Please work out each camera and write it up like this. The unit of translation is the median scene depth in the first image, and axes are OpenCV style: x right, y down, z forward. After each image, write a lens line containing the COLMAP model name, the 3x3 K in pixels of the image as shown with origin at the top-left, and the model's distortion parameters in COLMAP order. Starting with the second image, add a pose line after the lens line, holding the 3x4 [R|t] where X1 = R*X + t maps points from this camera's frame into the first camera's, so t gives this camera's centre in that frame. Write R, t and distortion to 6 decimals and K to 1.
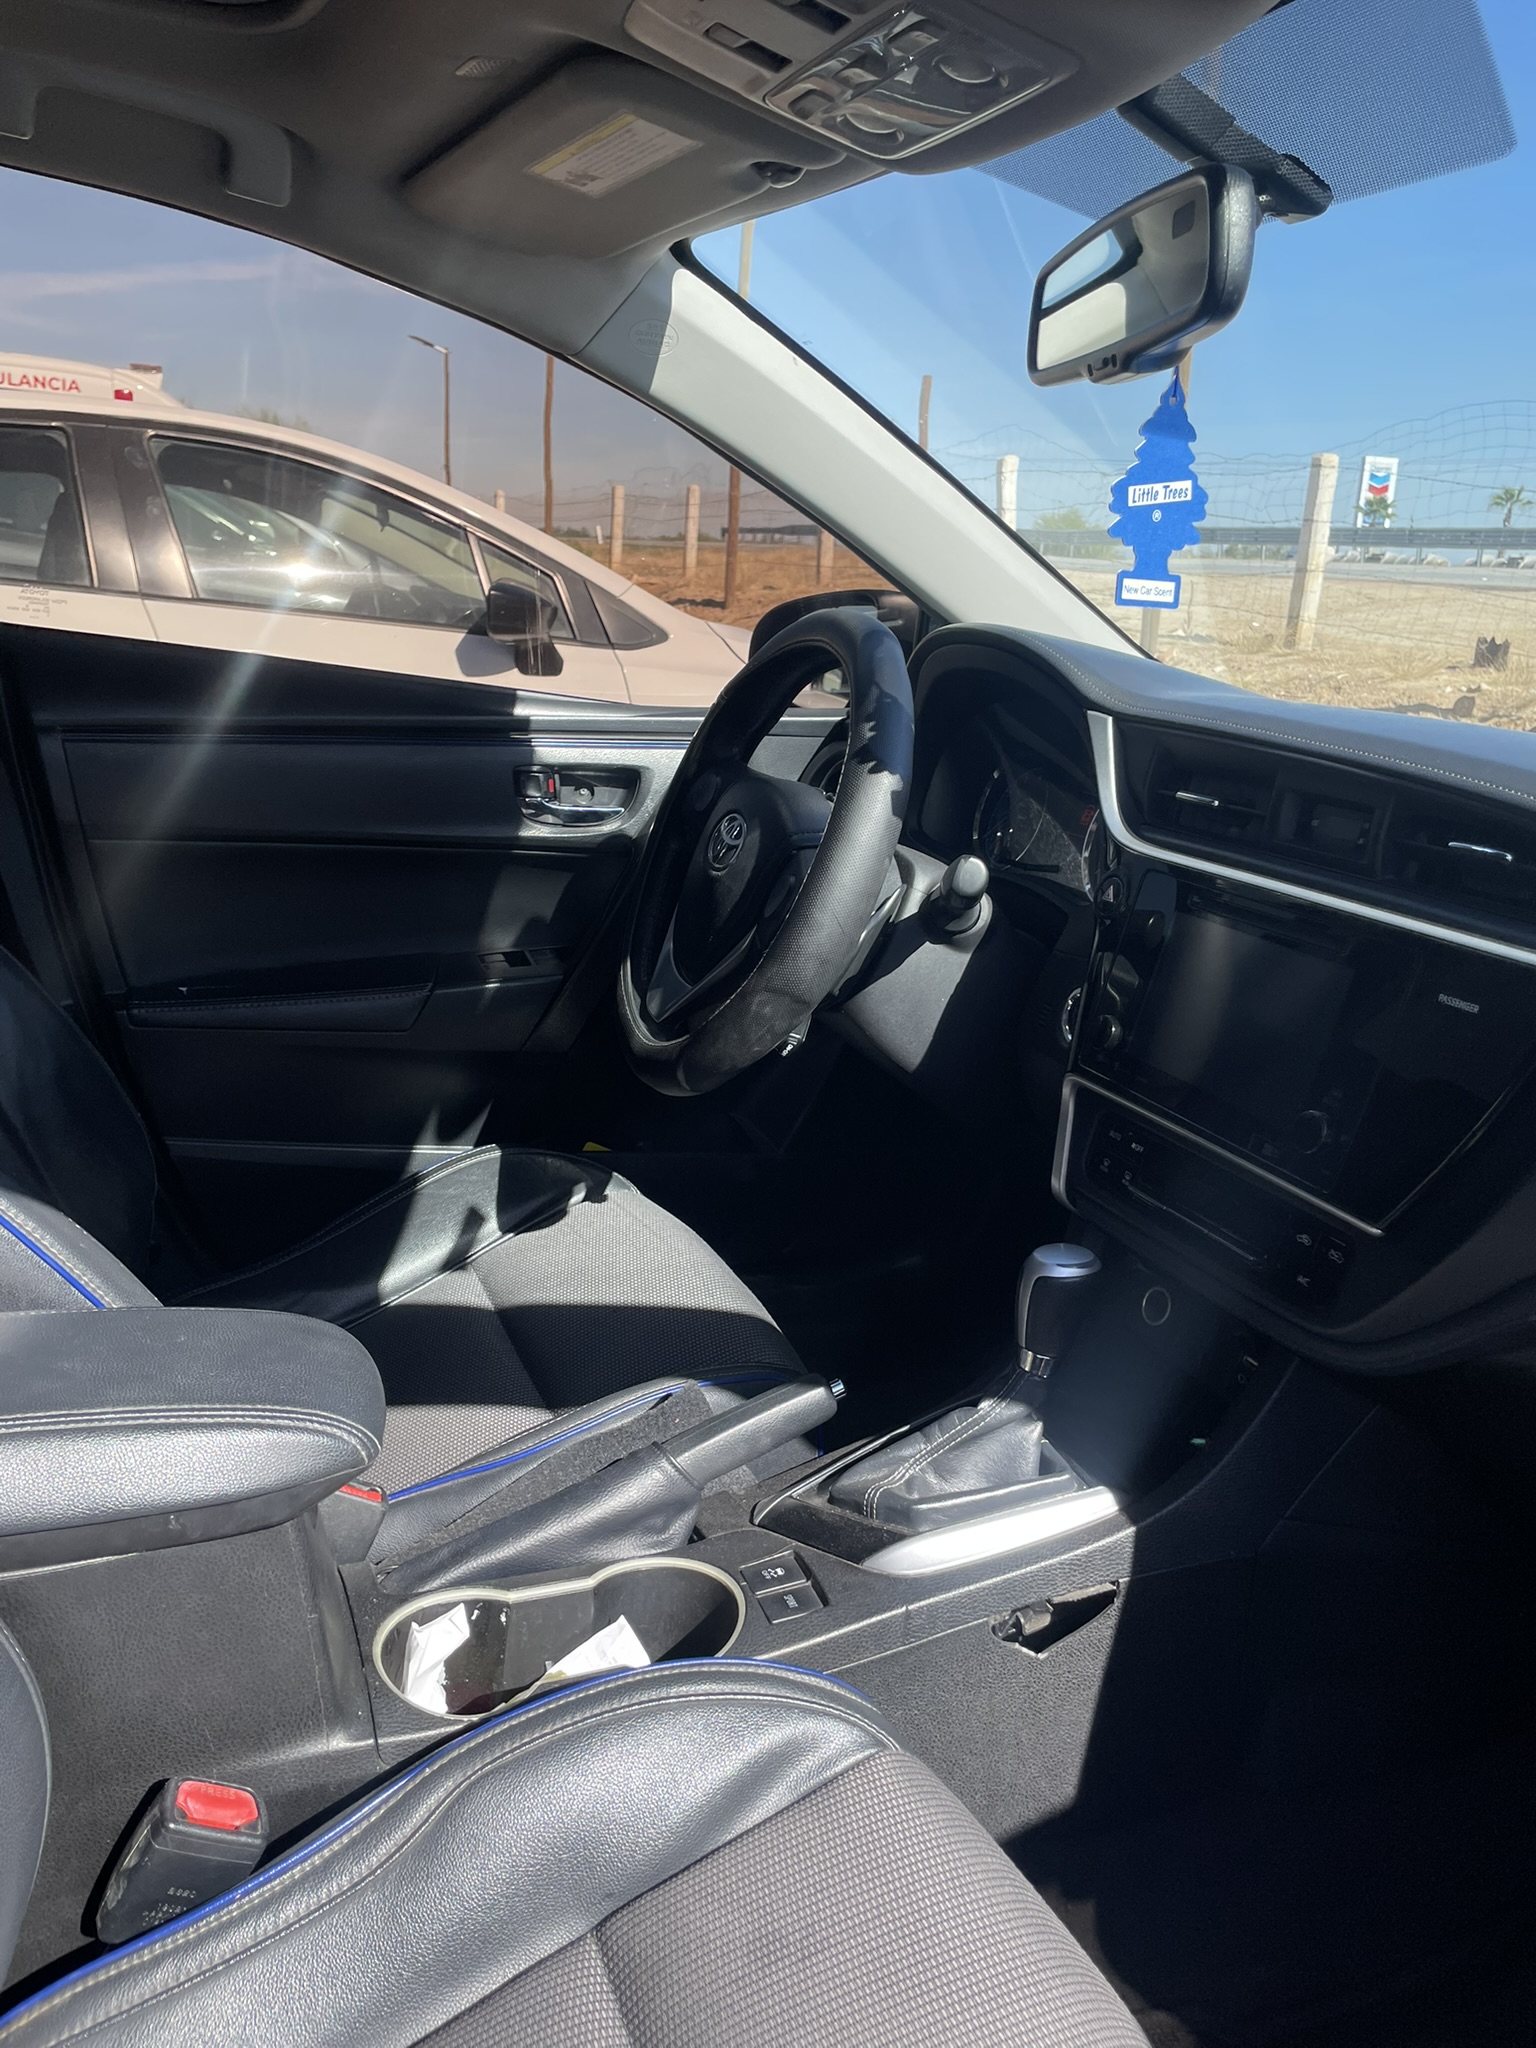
lens RADIAL K [[1587.6, 0, 770.6], [0, 1587.6, 1018.0], [0, 0, 1]] dist [0.118950, -0.167956]
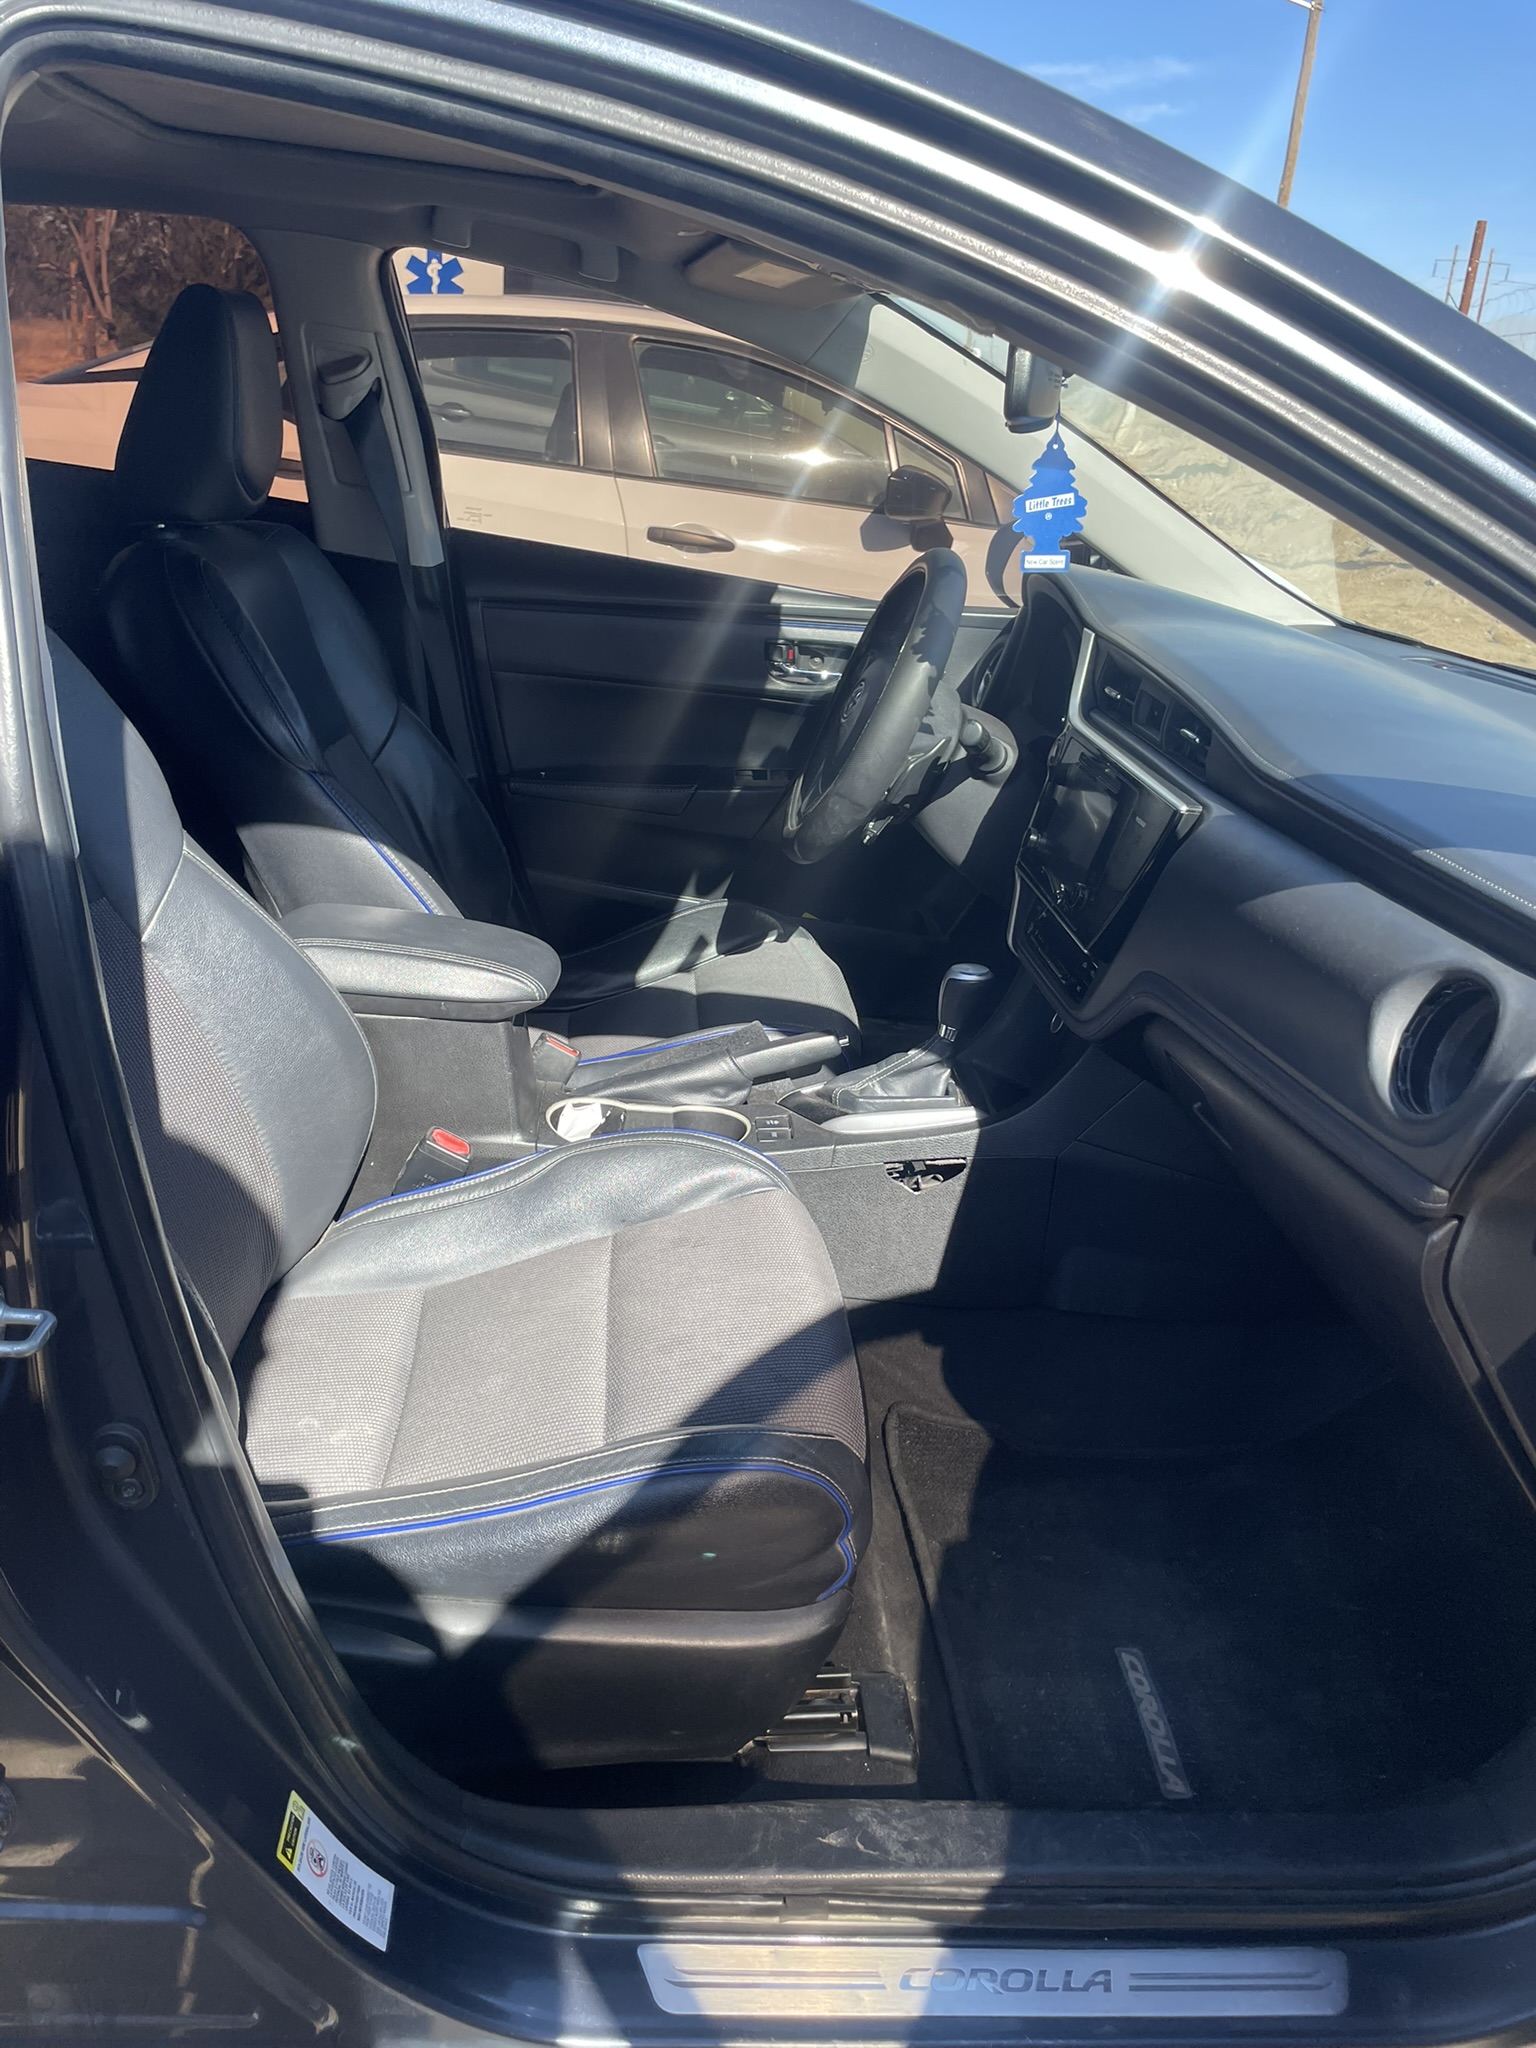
lens RADIAL K [[1587.6, 0, 770.6], [0, 1587.6, 1018.0], [0, 0, 1]] dist [0.118950, -0.167956]
pose [[0.951245, 0.131491, -0.279005, 0.365959], [-0.107243, 0.989137, 0.100530, 0.045324], [0.289193, -0.065707, 0.955013, -0.507145]]
